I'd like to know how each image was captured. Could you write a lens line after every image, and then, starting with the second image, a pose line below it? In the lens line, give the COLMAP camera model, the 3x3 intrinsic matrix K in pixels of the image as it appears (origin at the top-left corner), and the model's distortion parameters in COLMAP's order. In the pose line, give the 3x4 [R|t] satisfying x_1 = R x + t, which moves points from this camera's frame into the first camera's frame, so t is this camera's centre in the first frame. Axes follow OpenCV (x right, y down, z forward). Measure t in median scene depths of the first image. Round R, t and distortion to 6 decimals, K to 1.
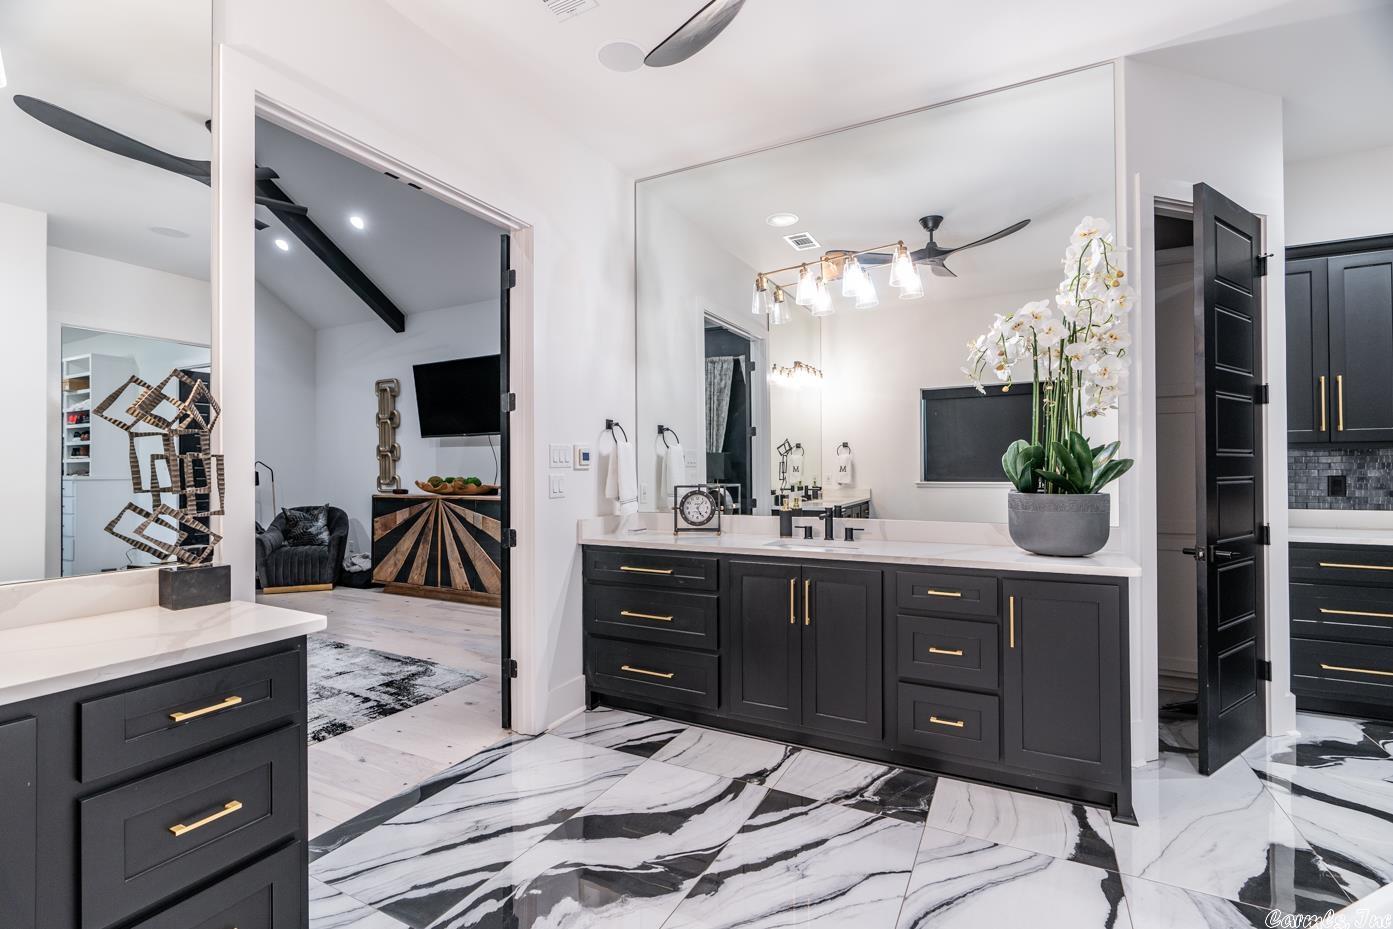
lens RADIAL K [[628.7, 0, 698.7], [0, 628.7, 460.4], [0, 0, 1]] dist [-0.006350, 0.001871]
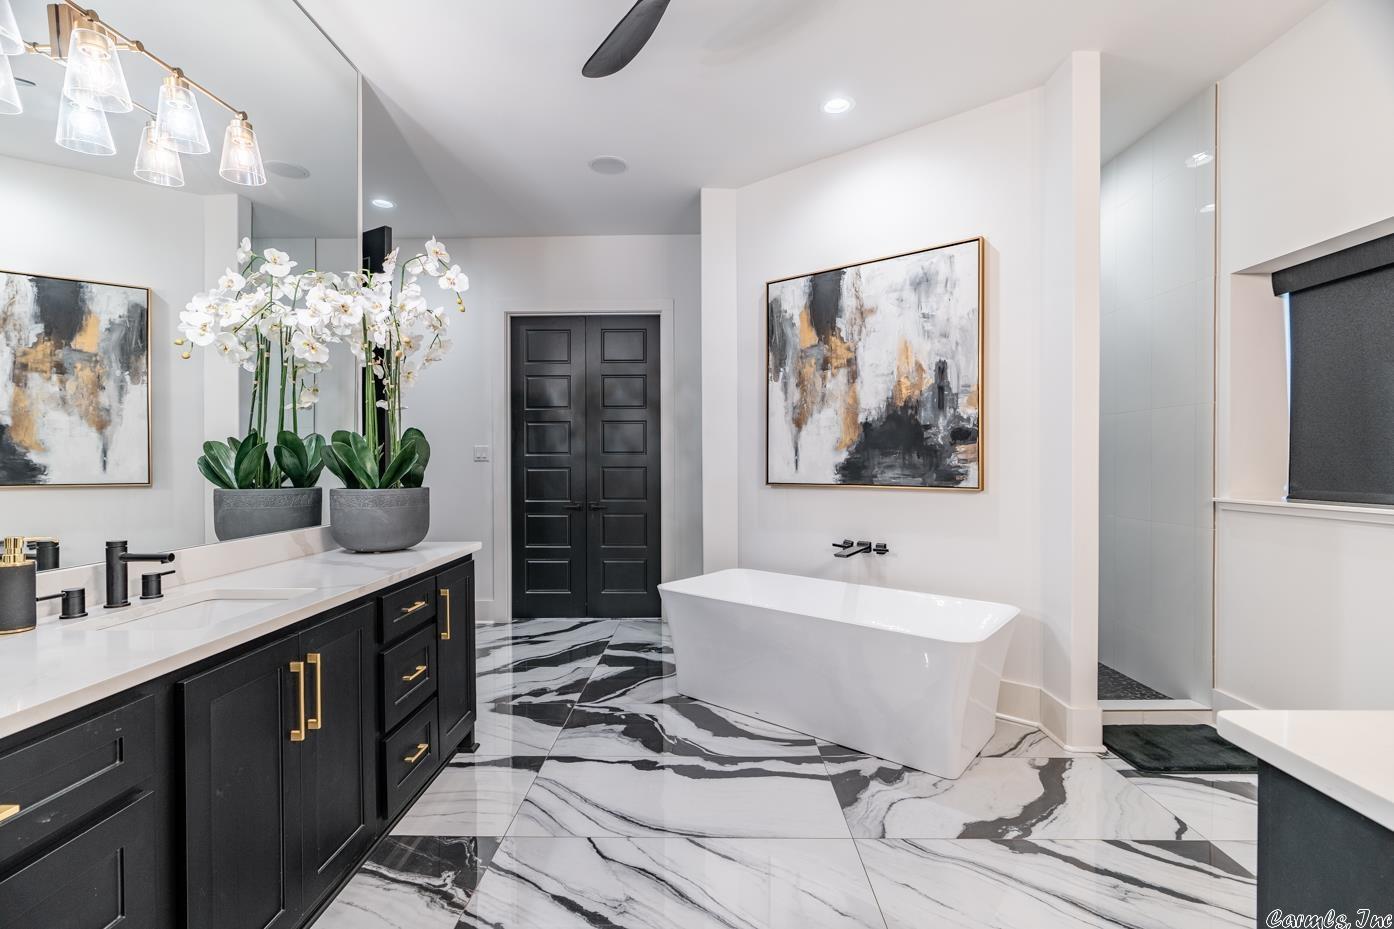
lens RADIAL K [[629.2, 0, 699.3], [0, 629.2, 464.8], [0, 0, 1]] dist [-0.006350, 0.001871]
pose [[-0.446416, 0.000208, 0.894825, -0.605449], [-0.006105, 0.999976, -0.003278, 0.017418], [-0.894804, -0.006926, -0.446404, 1.125216]]
